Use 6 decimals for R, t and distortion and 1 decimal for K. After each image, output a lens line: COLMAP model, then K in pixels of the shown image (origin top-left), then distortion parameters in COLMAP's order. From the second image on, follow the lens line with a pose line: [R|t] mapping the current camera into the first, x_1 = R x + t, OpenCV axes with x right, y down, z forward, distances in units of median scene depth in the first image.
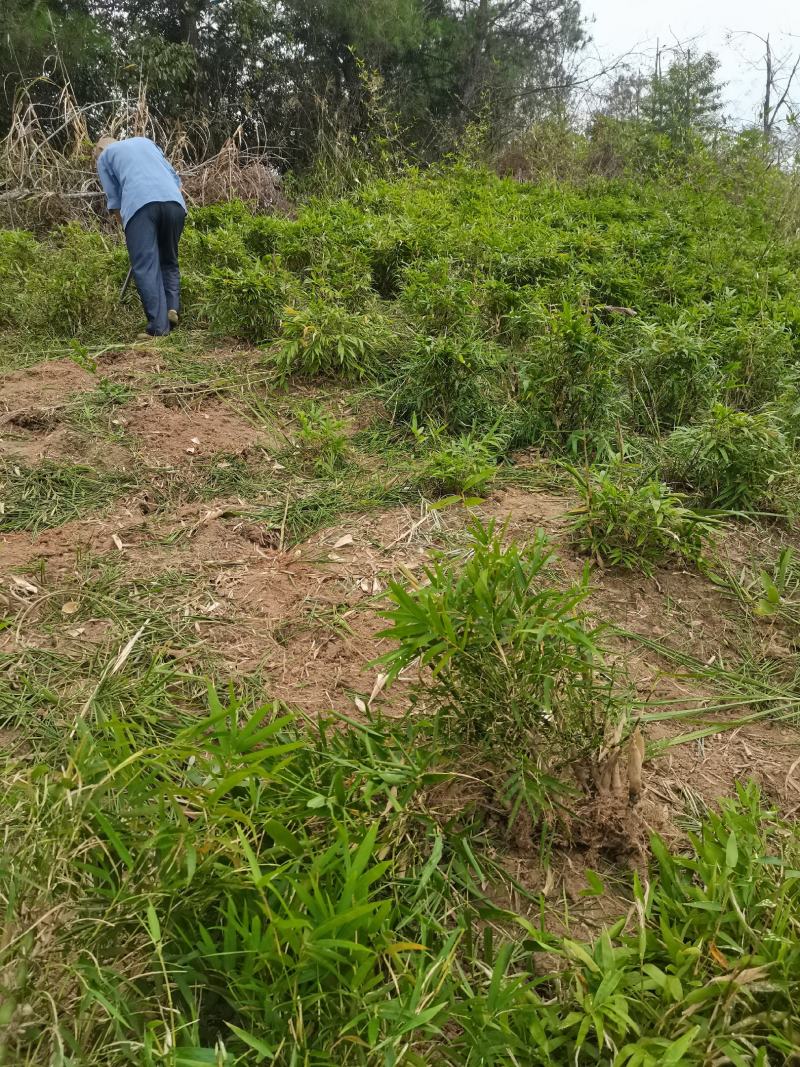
lens RADIAL K [[789.8, 0, 400.9], [0, 789.8, 532.1], [0, 0, 1]] dist [-0.000649, -0.000907]
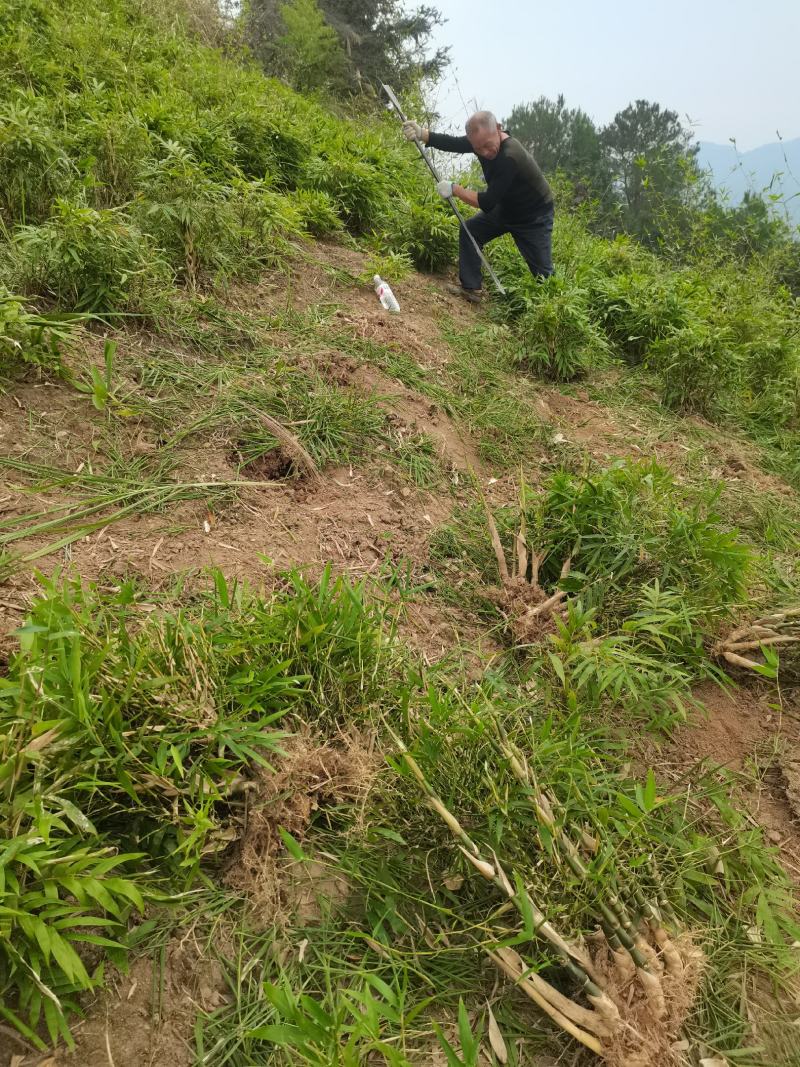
lens RADIAL K [[789.8, 0, 400.2], [0, 789.8, 534.7], [0, 0, 1]] dist [-0.000649, -0.000907]
pose [[0.785491, -0.230195, 0.574468, 0.114654], [0.103222, 0.963978, 0.245137, 0.039673], [-0.610204, -0.133255, 0.780957, -0.025021]]
